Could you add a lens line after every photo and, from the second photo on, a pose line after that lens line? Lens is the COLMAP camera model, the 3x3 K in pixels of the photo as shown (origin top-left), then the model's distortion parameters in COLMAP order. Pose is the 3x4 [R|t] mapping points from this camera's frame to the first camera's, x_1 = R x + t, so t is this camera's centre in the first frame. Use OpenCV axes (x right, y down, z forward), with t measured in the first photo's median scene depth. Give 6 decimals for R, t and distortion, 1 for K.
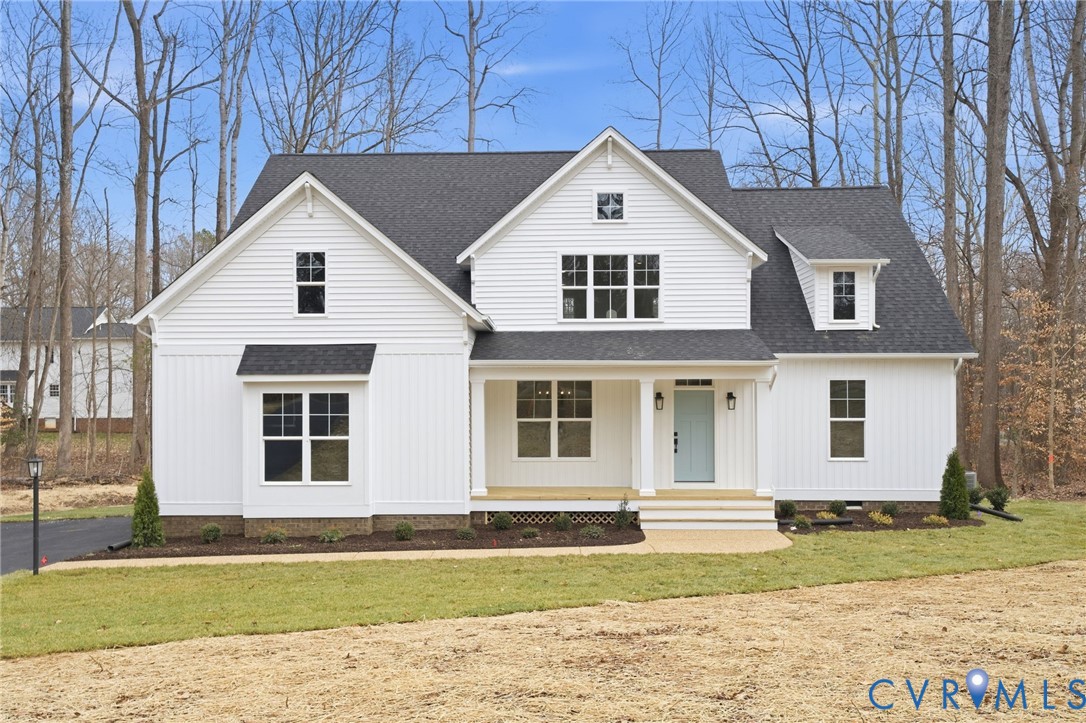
lens RADIAL K [[964.1, 0, 541.1], [0, 964.1, 379.9], [0, 0, 1]] dist [0.048487, 0.012739]
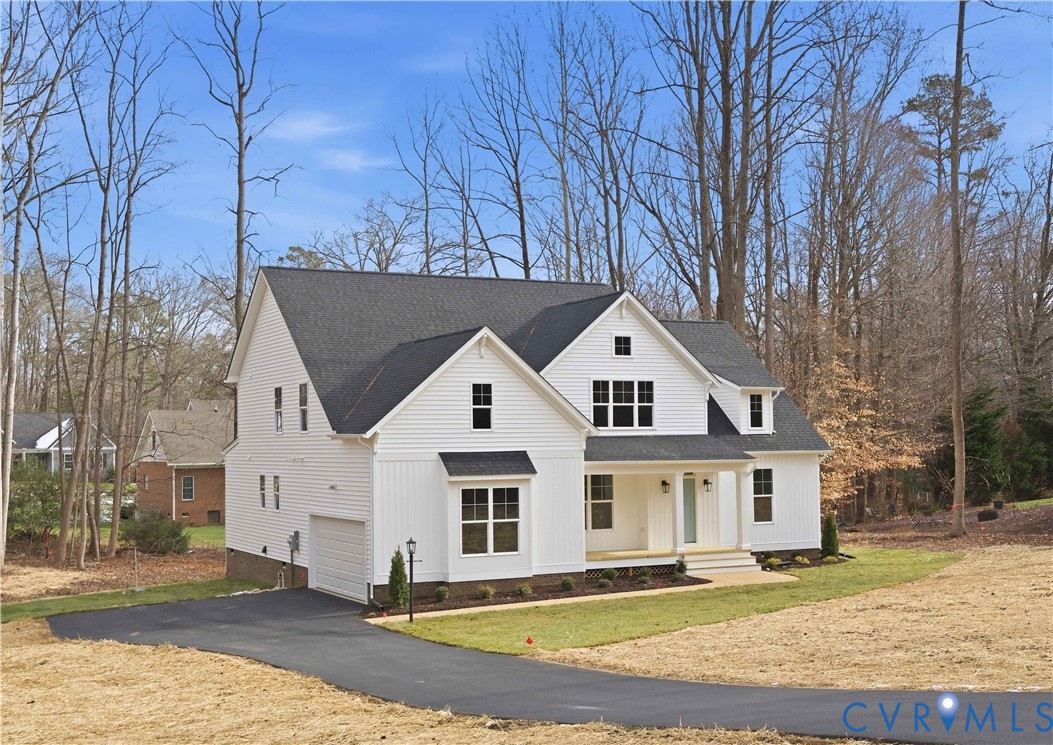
lens RADIAL K [[1280.6, 0, 527.1], [0, 1280.6, 375.2], [0, 0, 1]] dist [0.033683, 0.000000]
pose [[0.878102, 0.016768, 0.478180, -0.949408], [0.006902, 0.998838, -0.047701, -0.052717], [-0.478424, 0.045186, 0.876966, -0.552877]]
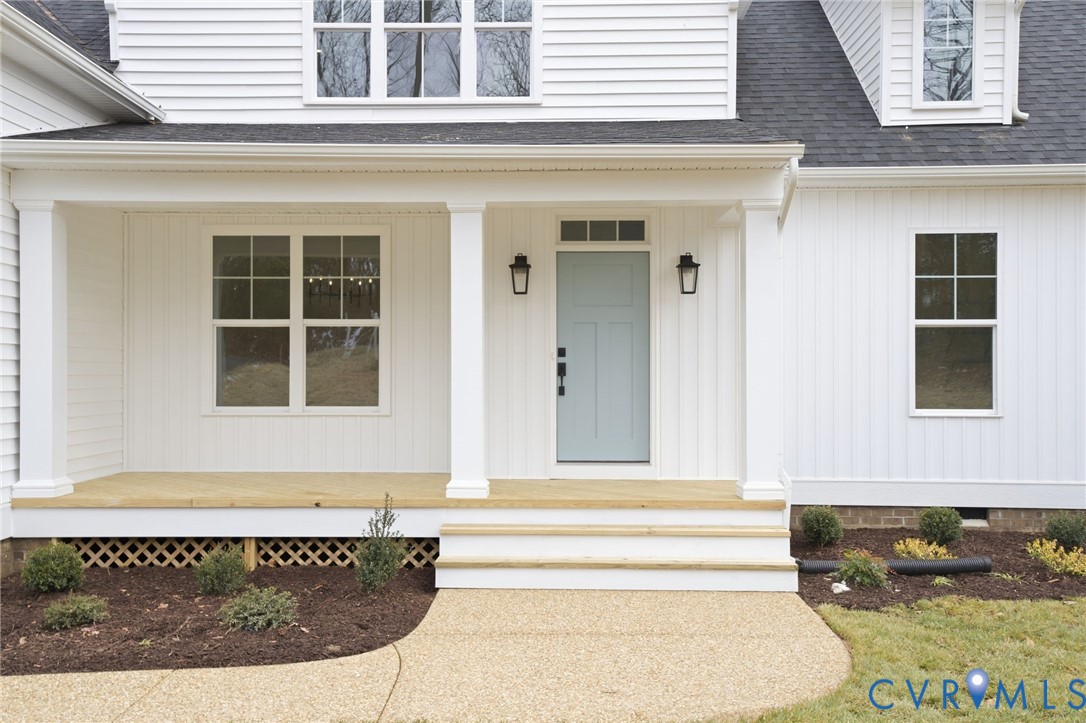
lens RADIAL K [[964.1, 0, 543.2], [0, 964.1, 357.4], [0, 0, 1]] dist [0.048487, 0.012739]
pose [[0.999965, 0.003854, -0.007449, 0.134835], [-0.003870, 0.999990, -0.002097, 0.059515], [0.007441, 0.002126, 0.999970, 0.567238]]
